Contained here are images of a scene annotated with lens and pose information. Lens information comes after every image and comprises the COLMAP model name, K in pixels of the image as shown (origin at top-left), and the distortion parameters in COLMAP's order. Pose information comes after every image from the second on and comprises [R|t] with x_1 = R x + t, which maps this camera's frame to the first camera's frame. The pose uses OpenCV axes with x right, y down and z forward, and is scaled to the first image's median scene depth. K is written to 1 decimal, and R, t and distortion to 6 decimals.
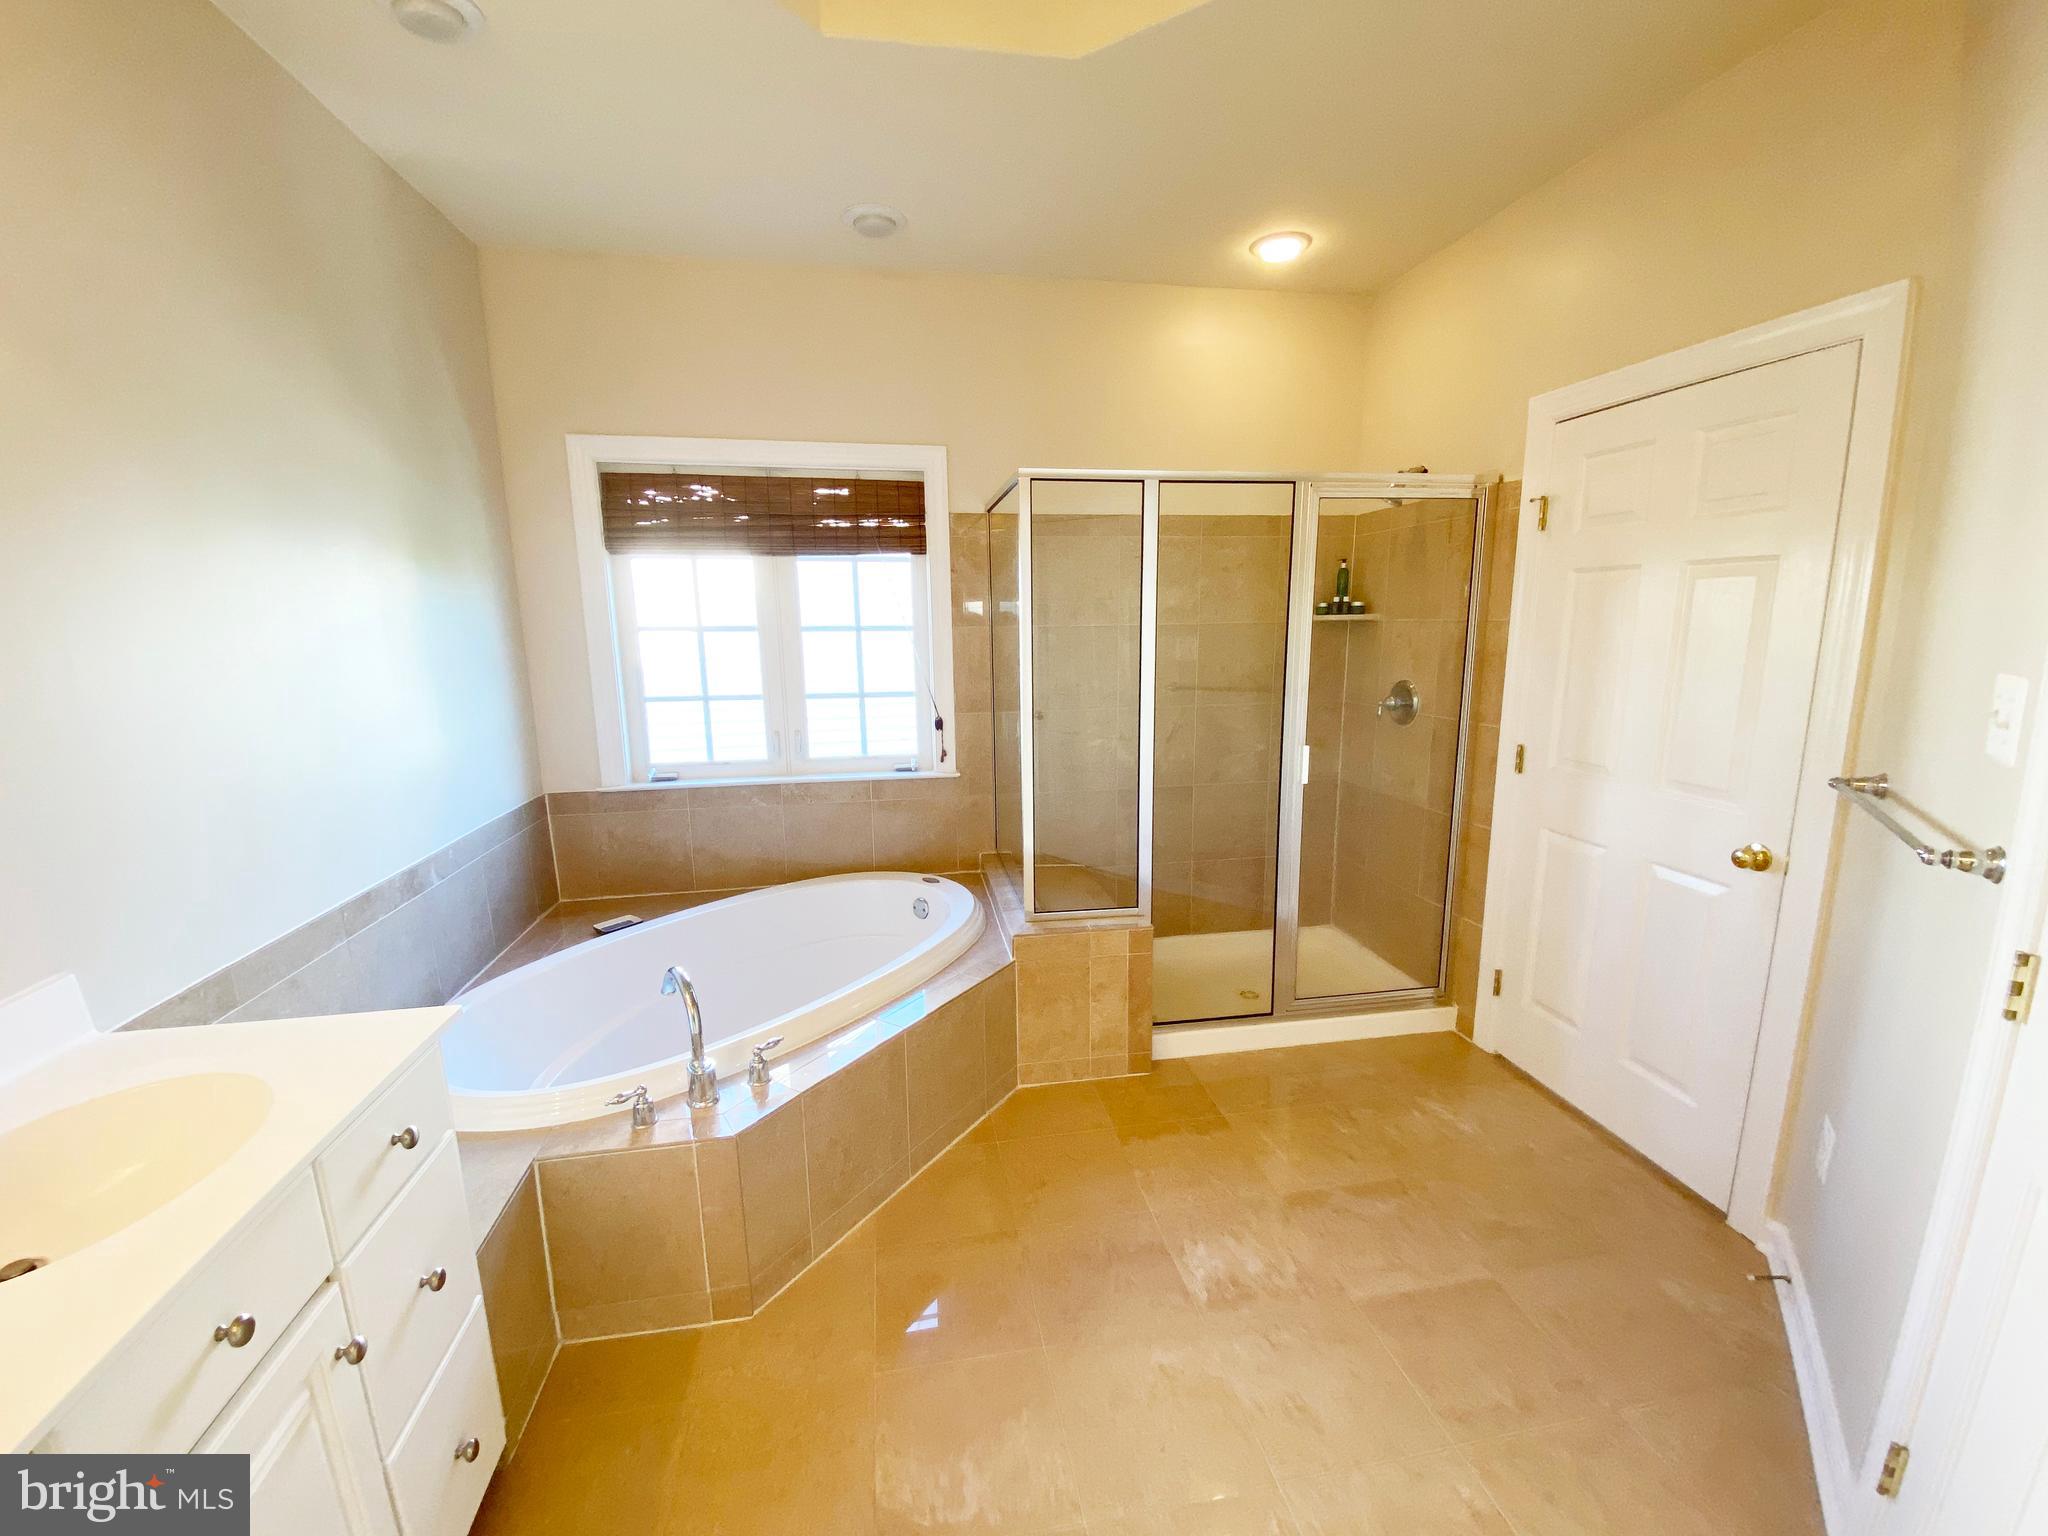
lens RADIAL K [[822.5, 0, 1024.0], [0, 822.5, 768.0], [0, 0, 1]] dist [0.025350, -0.023210]
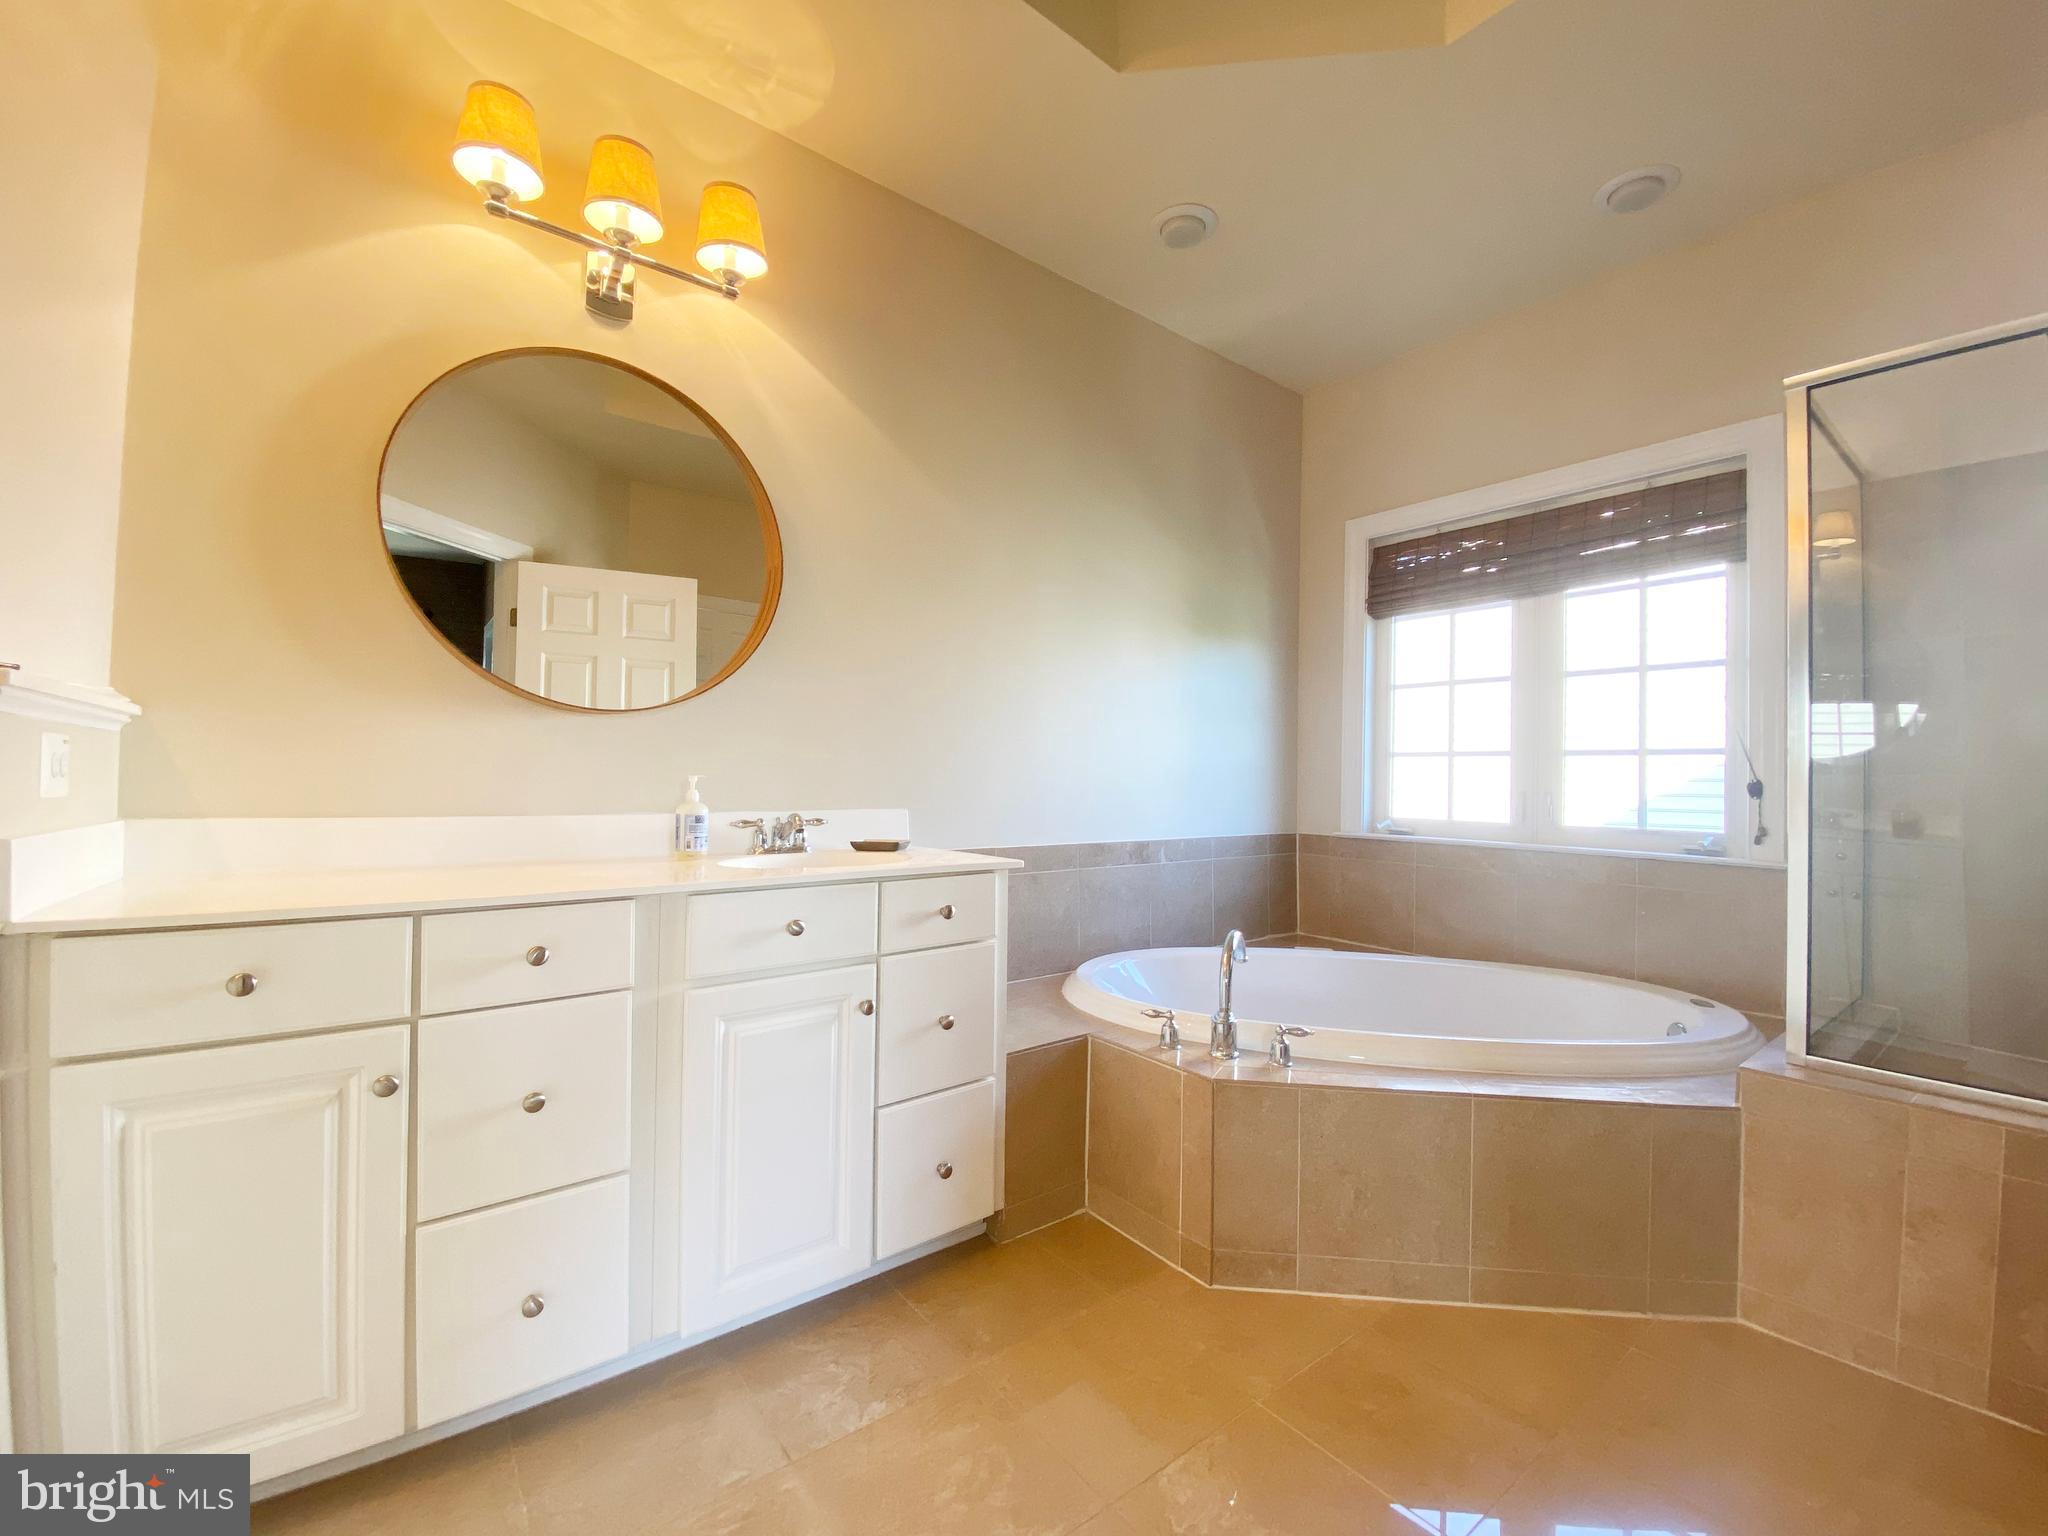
lens RADIAL K [[822.5, 0, 1024.0], [0, 822.5, 768.0], [0, 0, 1]] dist [0.025350, -0.023210]
pose [[0.465122, 0.007209, -0.885217, 0.253366], [-0.183155, 0.979114, -0.088262, 0.115515], [0.866092, 0.203185, 0.456728, 0.146672]]
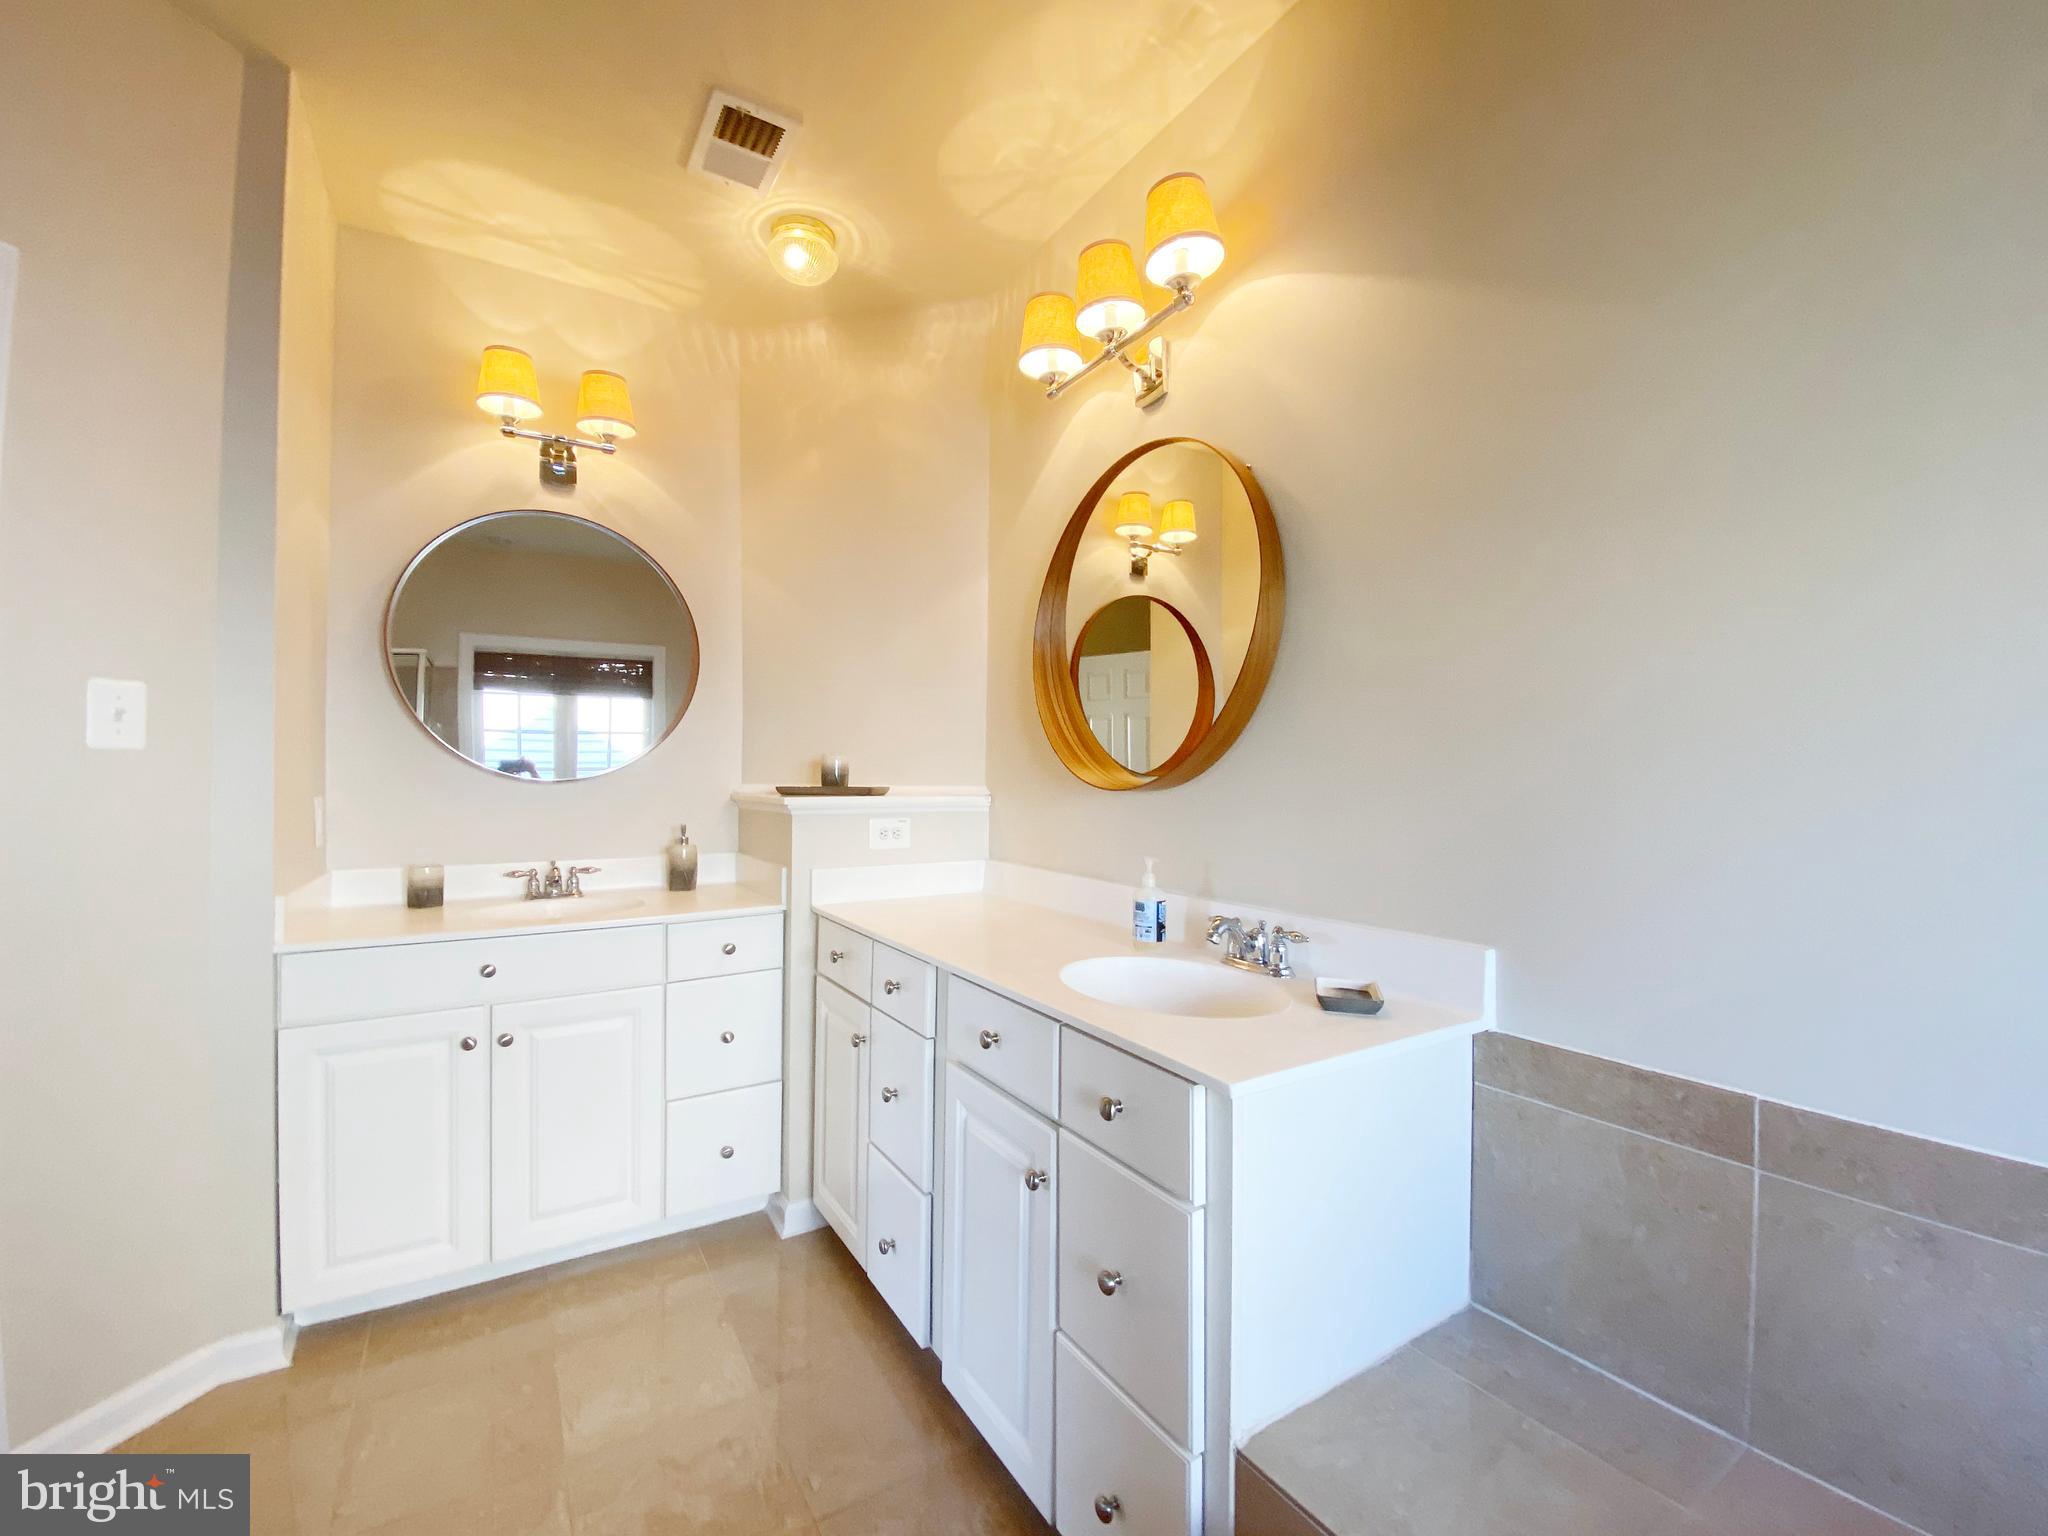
lens RADIAL K [[822.5, 0, 1024.0], [0, 822.5, 768.0], [0, 0, 1]] dist [0.025350, -0.023210]
pose [[-0.928173, 0.008889, -0.372044, -0.116875], [-0.057199, 0.984428, 0.166219, -0.039352], [0.367728, 0.175561, -0.913211, 0.692568]]
